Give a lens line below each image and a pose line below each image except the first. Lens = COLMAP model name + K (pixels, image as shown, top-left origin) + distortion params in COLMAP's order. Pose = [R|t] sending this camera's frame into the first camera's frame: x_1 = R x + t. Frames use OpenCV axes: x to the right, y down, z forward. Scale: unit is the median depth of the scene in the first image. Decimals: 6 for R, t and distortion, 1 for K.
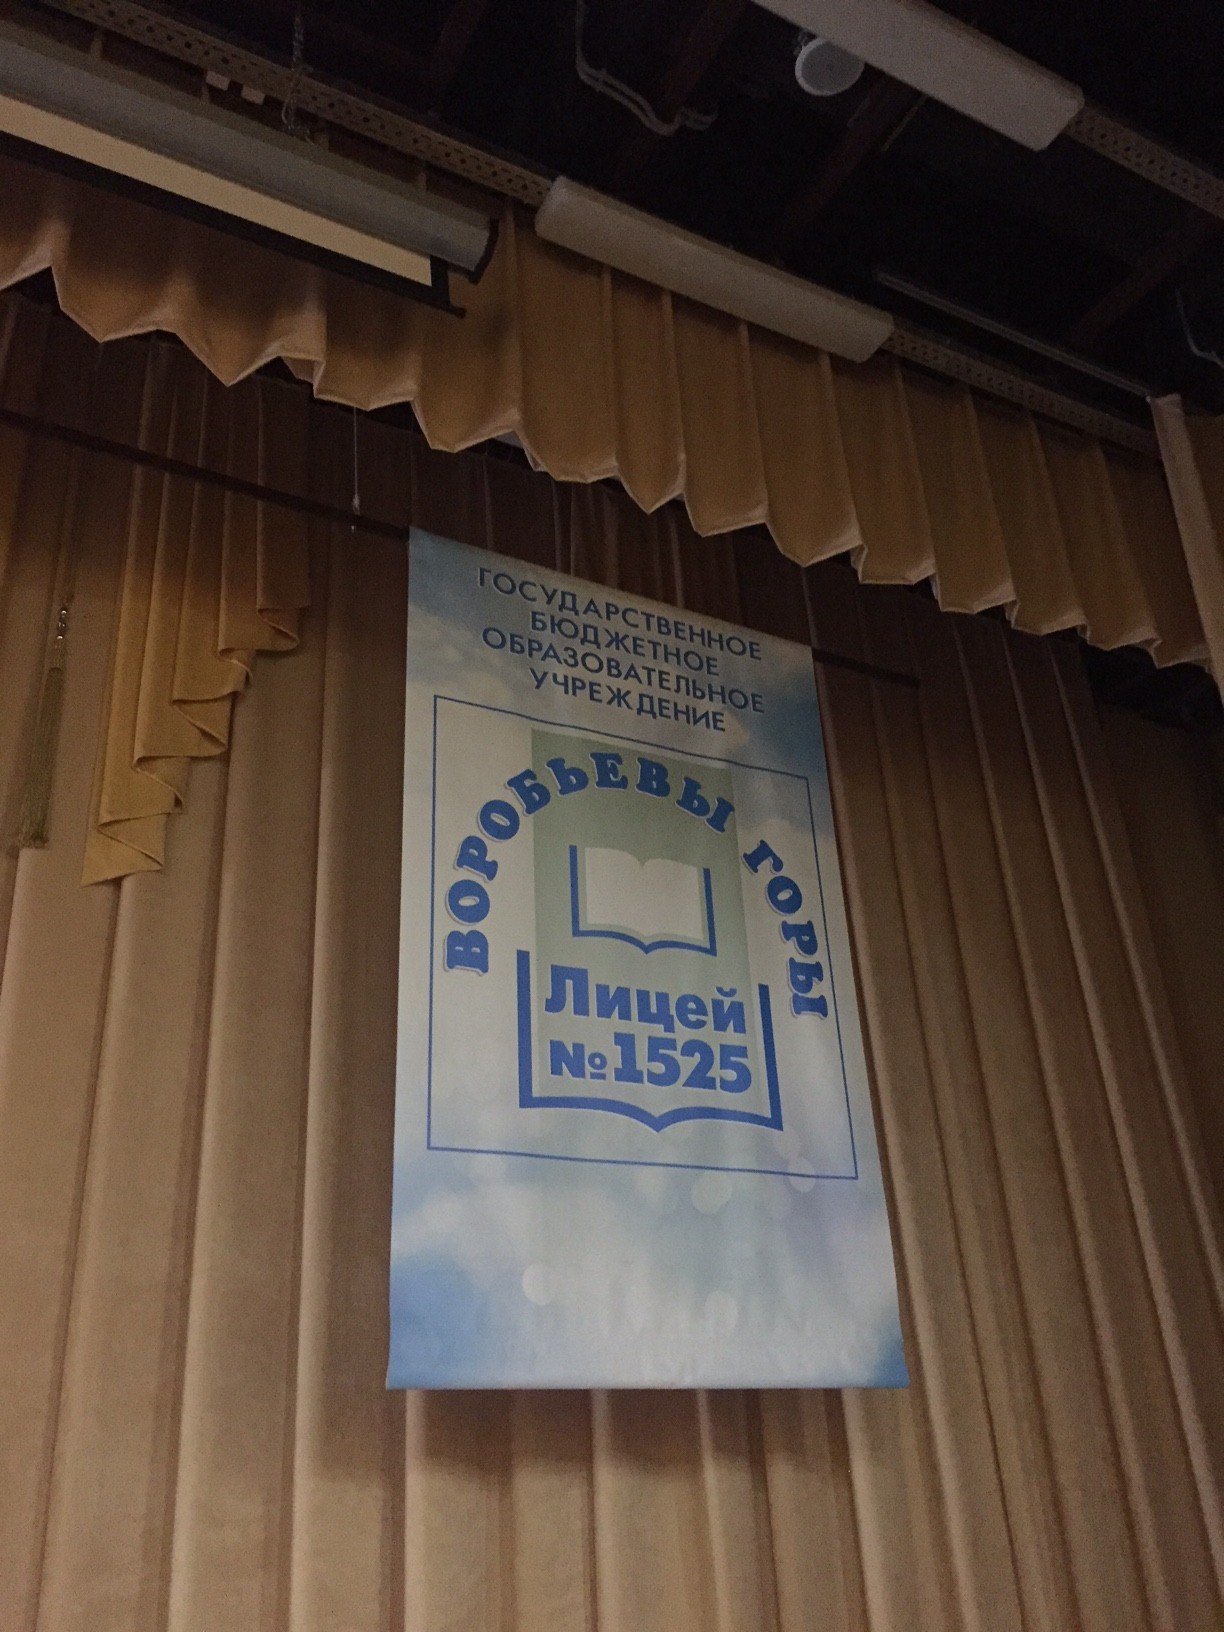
lens RADIAL K [[1392.4, 0, 604.2], [0, 1392.4, 818.3], [0, 0, 1]] dist [0.067140, -0.083501]
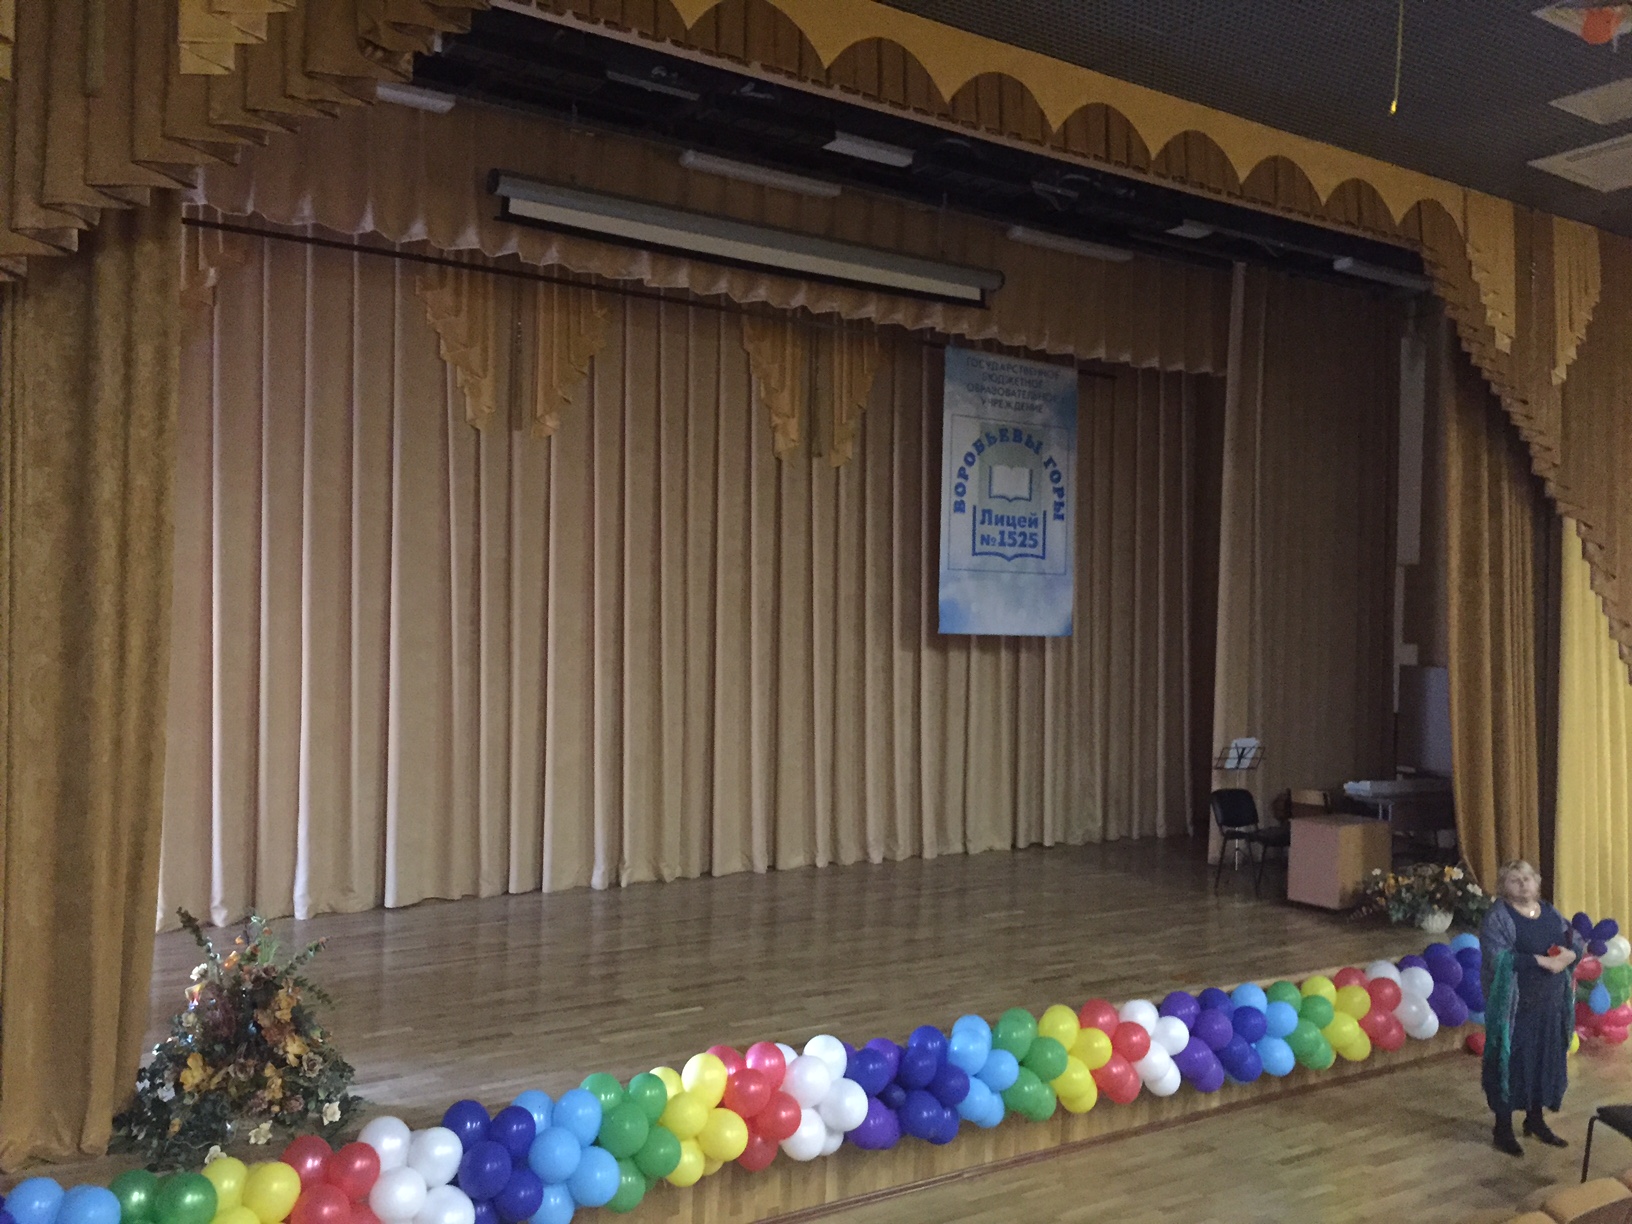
lens RADIAL K [[1392.4, 0, 807.7], [0, 1392.4, 621.6], [0, 0, 1]] dist [0.067140, -0.083501]
pose [[0.995380, 0.066465, 0.069286, -0.591114], [-0.089963, 0.897745, 0.431231, -0.923620], [-0.033539, -0.435472, 0.899577, -1.792947]]
